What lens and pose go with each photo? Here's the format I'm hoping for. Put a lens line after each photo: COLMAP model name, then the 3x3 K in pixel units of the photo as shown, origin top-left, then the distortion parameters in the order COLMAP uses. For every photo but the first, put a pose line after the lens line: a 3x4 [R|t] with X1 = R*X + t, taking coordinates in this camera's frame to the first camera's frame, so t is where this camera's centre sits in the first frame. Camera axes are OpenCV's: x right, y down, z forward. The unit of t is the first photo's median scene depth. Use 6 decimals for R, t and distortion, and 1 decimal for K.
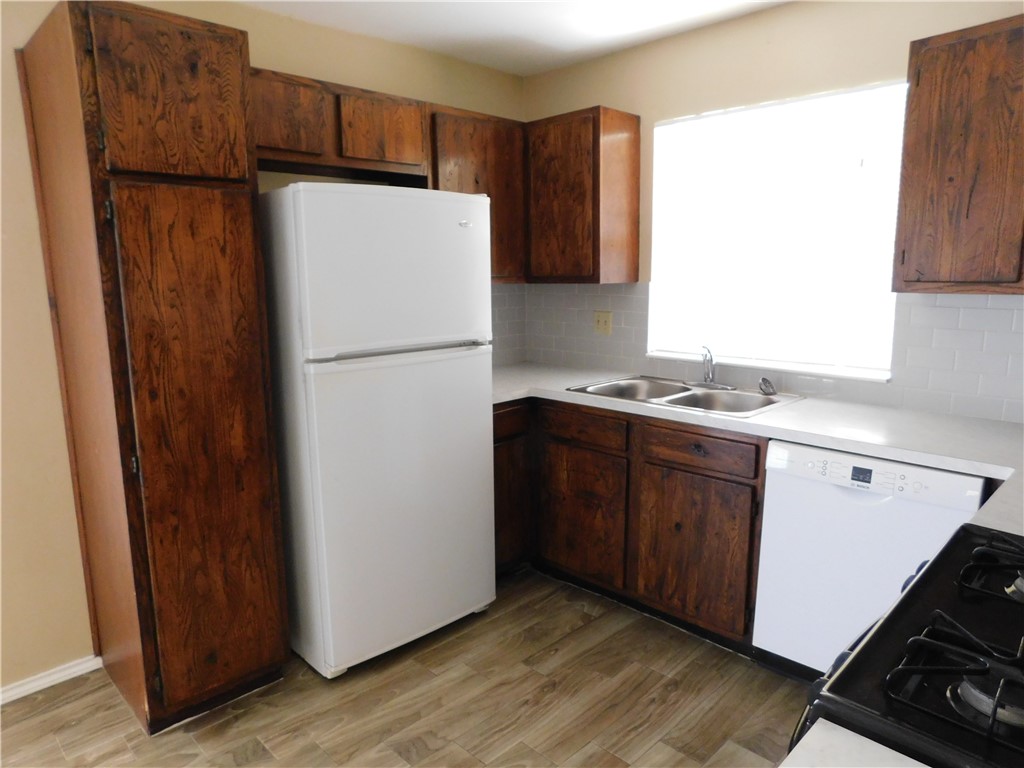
lens RADIAL K [[677.8, 0, 511.4], [0, 677.8, 382.1], [0, 0, 1]] dist [-0.063534, 0.052426]
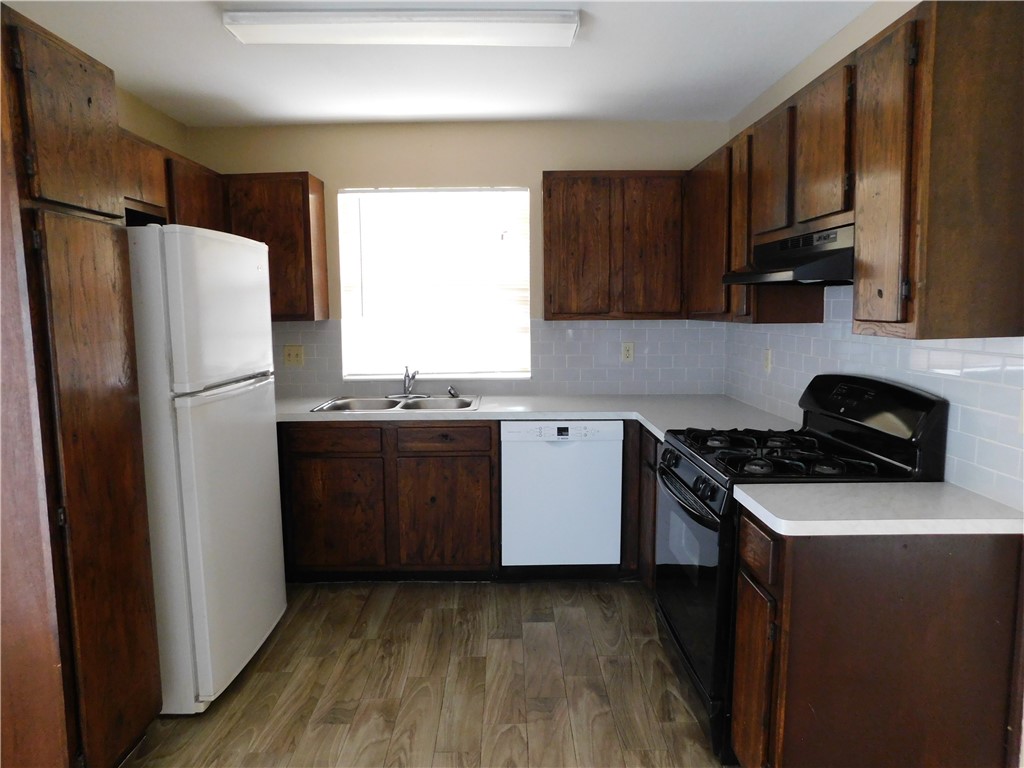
lens RADIAL K [[677.8, 0, 507.9], [0, 677.8, 380.2], [0, 0, 1]] dist [-0.063534, 0.052426]
pose [[0.703484, -0.074072, 0.706840, -0.619231], [0.120018, 0.992652, -0.015425, 0.020831], [-0.700504, 0.095685, 0.707205, -0.071436]]
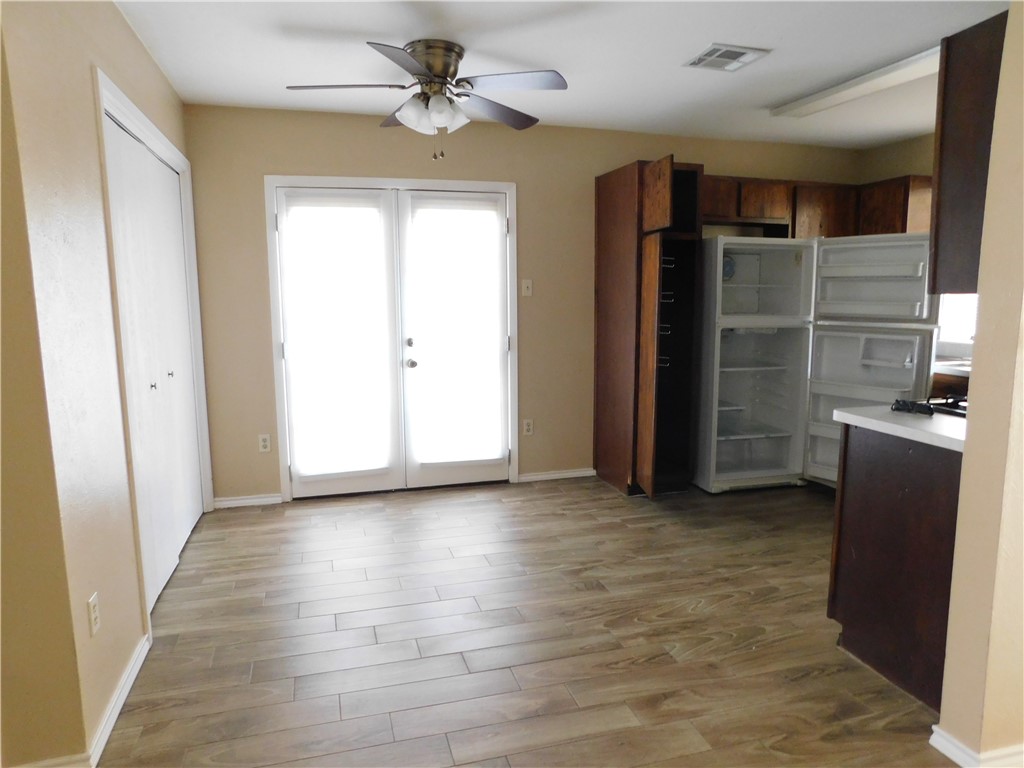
lens RADIAL K [[677.8, 0, 519.8], [0, 677.8, 377.5], [0, 0, 1]] dist [-0.063534, 0.052426]
pose [[0.882373, 0.072217, -0.464975, 0.108935], [-0.087269, 0.996125, -0.010896, 0.187491], [0.462387, 0.050192, 0.885257, -0.956626]]
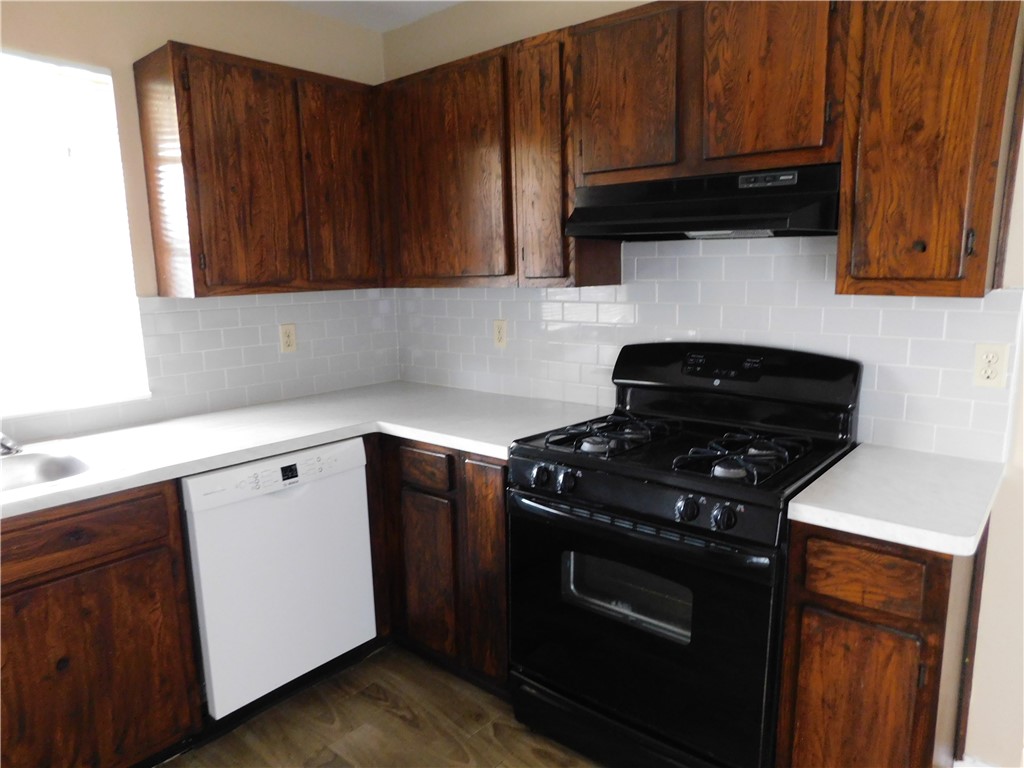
lens RADIAL K [[677.8, 0, 510.3], [0, 677.8, 379.7], [0, 0, 1]] dist [-0.063534, 0.052426]
pose [[-0.075182, -0.153432, 0.985295, -0.419758], [0.186271, 0.968538, 0.165036, -0.089344], [-0.979618, 0.195940, -0.044237, 0.586808]]
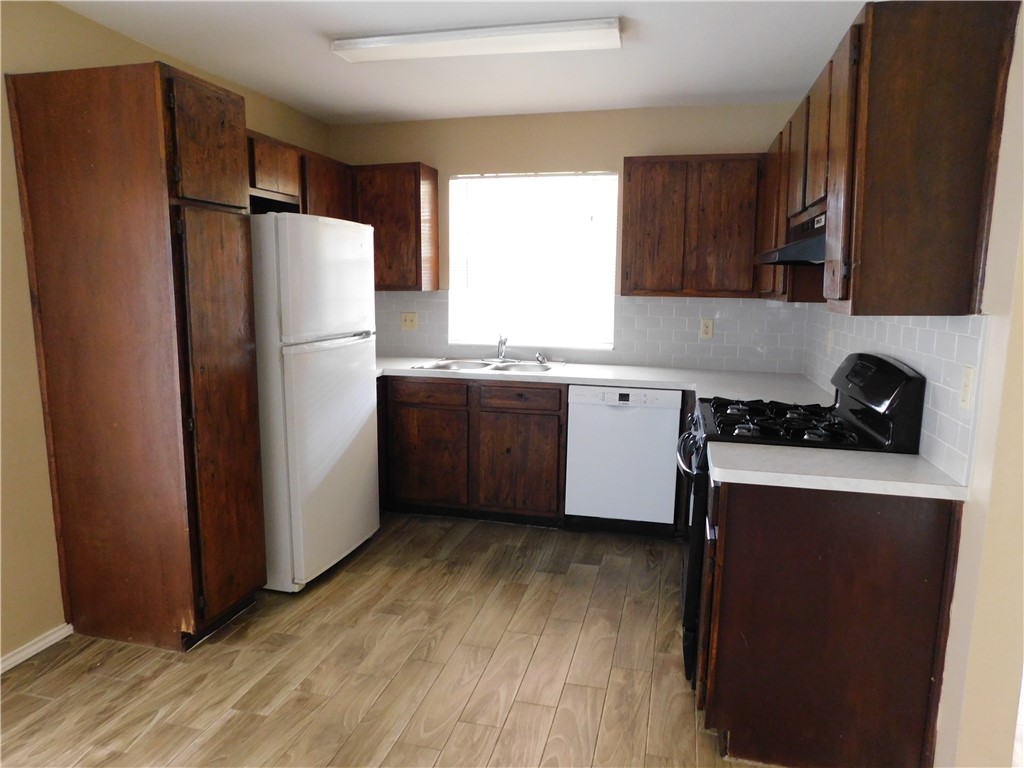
lens RADIAL K [[677.8, 0, 508.9], [0, 677.8, 377.8], [0, 0, 1]] dist [-0.063534, 0.052426]
pose [[0.859169, -0.053924, 0.508842, -0.558918], [0.067537, 0.997682, -0.008307, 0.069588], [-0.507215, 0.041503, 0.860820, -0.340683]]
